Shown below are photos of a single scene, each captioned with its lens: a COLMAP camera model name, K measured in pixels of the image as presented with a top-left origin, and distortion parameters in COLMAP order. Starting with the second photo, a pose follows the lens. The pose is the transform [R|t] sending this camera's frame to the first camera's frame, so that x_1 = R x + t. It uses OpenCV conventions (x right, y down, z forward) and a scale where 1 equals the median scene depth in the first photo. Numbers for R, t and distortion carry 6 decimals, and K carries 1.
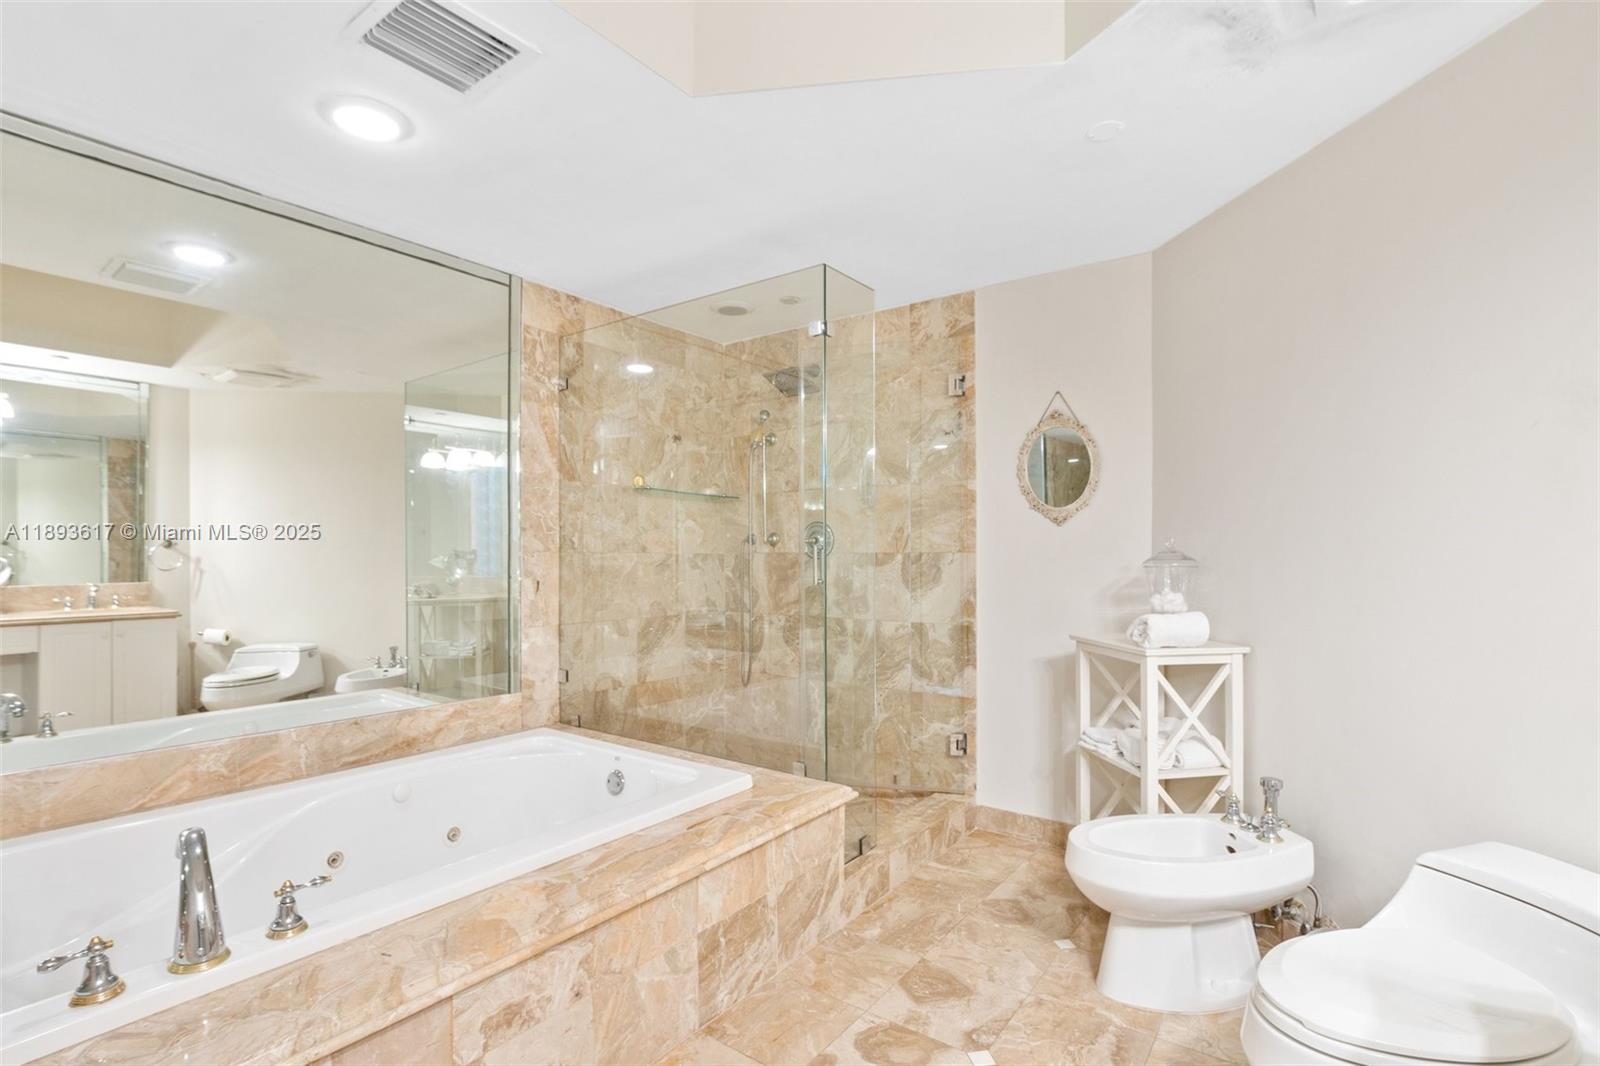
lens RADIAL K [[759.5, 0, 801.8], [0, 759.5, 556.7], [0, 0, 1]] dist [-0.002949, -0.000997]
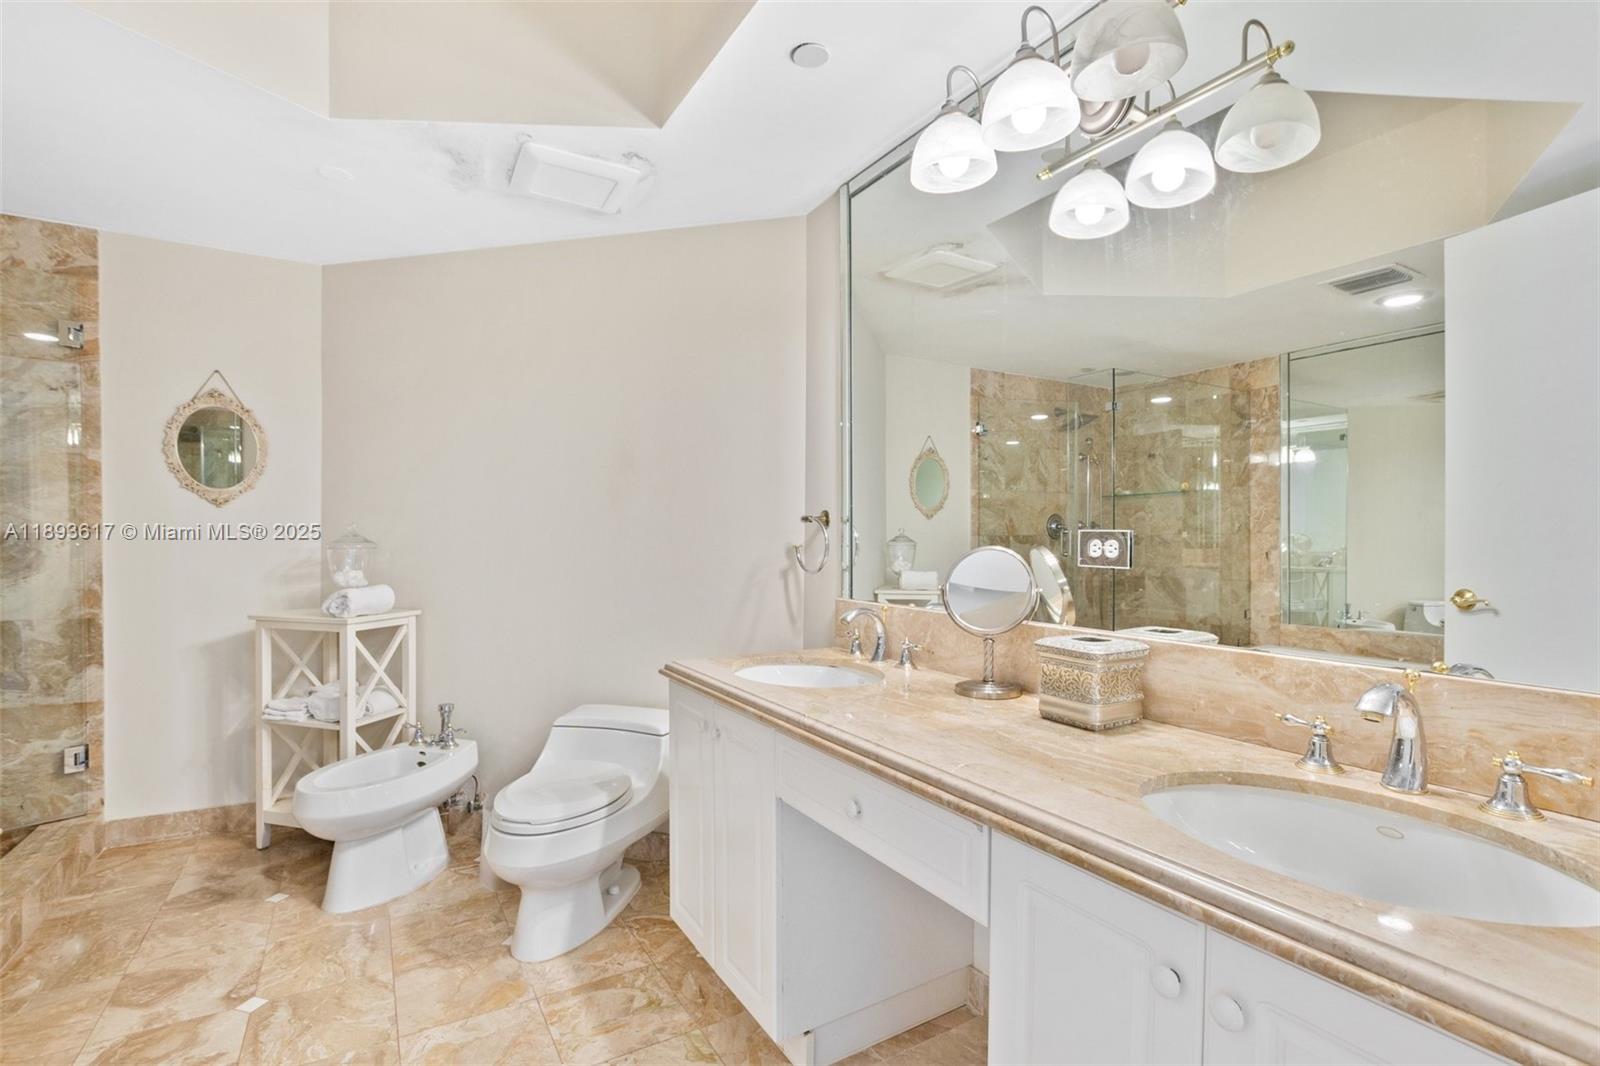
lens RADIAL K [[732.4, 0, 807.8], [0, 732.4, 553.3], [0, 0, 1]] dist [-0.031165, 0.000174]
pose [[0.392114, -0.011403, 0.919846, -0.251791], [-0.005956, 0.999871, 0.014934, 0.000354], [-0.919897, -0.011335, 0.391996, -0.077707]]
